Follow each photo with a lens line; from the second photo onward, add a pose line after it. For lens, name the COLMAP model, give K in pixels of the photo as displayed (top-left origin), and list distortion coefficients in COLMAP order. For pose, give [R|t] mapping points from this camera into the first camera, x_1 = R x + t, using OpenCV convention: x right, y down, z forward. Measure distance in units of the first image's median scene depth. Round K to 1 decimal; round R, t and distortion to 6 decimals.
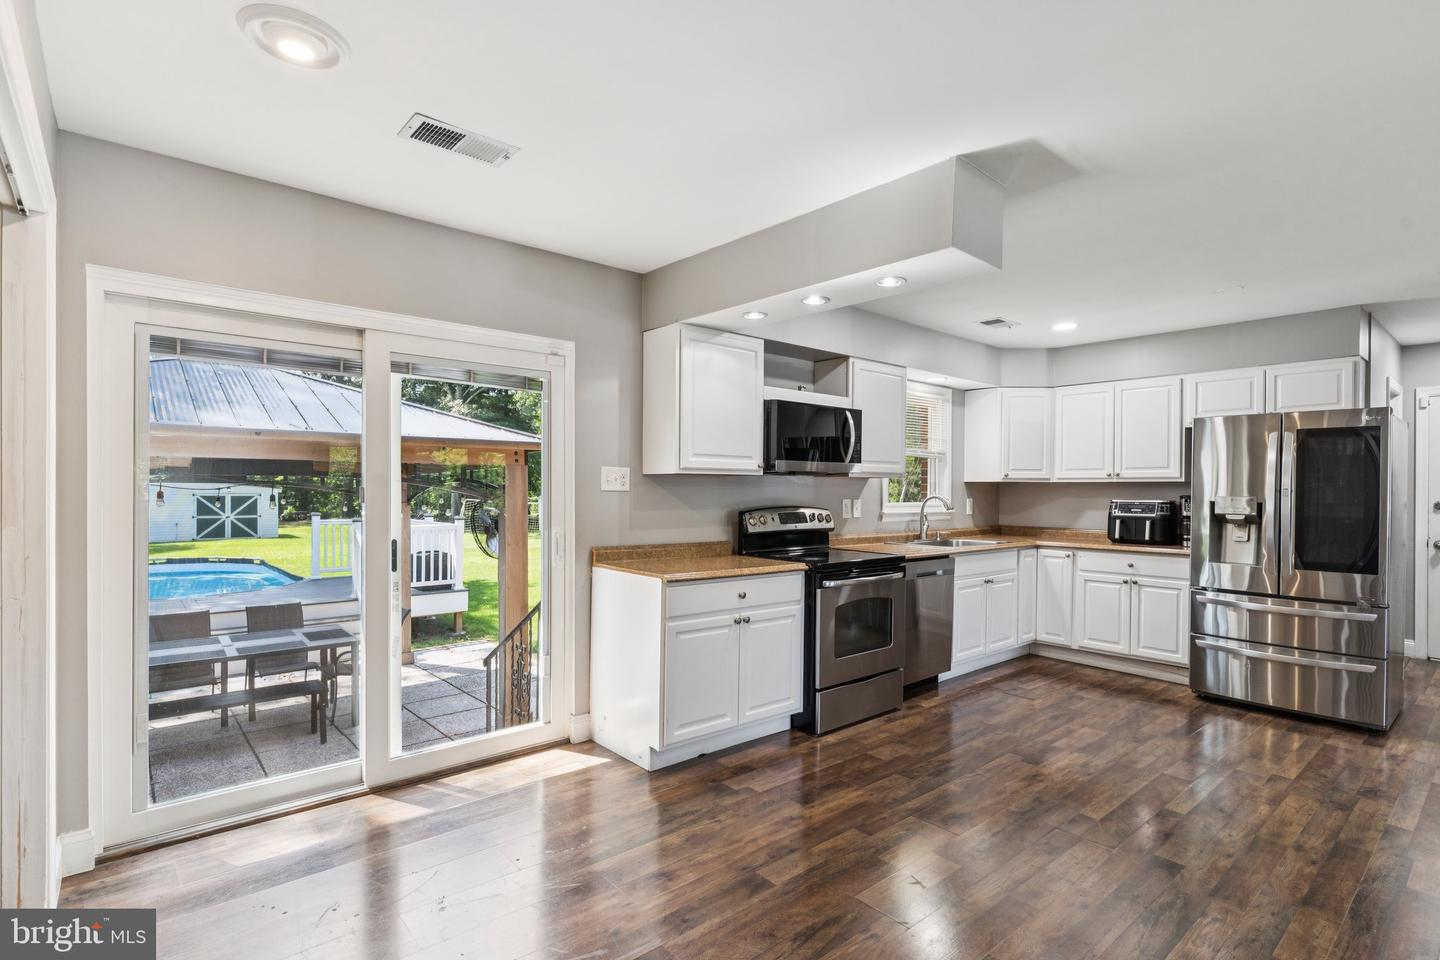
lens RADIAL K [[697.7, 0, 717.3], [0, 697.7, 484.1], [0, 0, 1]] dist [0.003359, 0.000898]
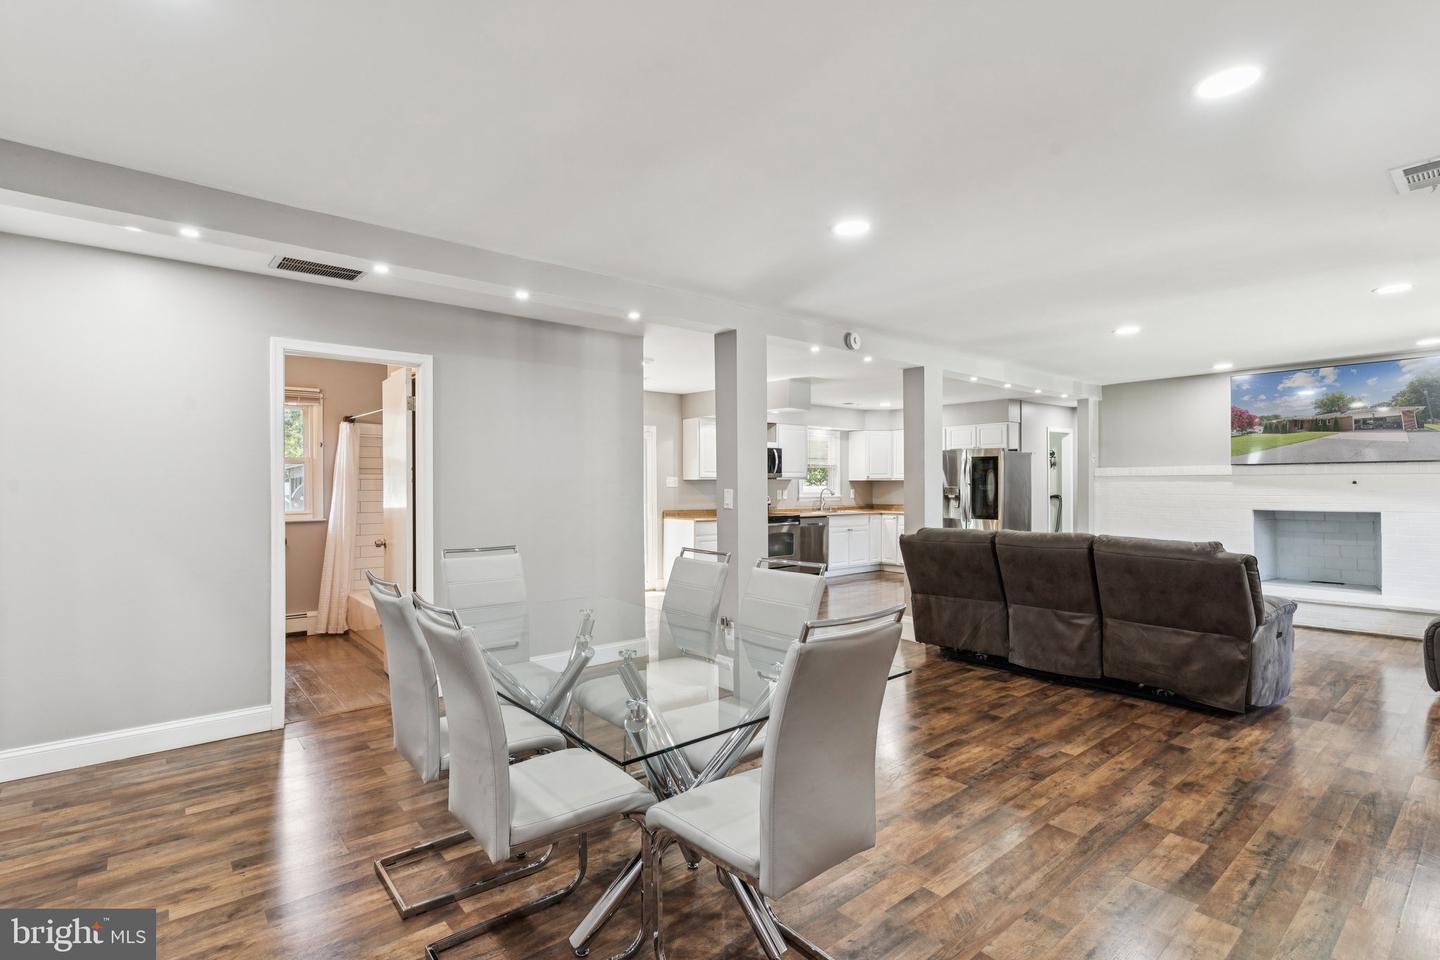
lens RADIAL K [[746.7, 0, 720.0], [0, 746.7, 480.0], [0, 0, 1]] dist [0.001001, 0.000388]
pose [[0.998576, -0.010896, -0.052232, 0.122869], [0.011088, 0.999933, 0.003384, -0.018579], [0.052192, -0.003958, 0.998629, -1.249808]]
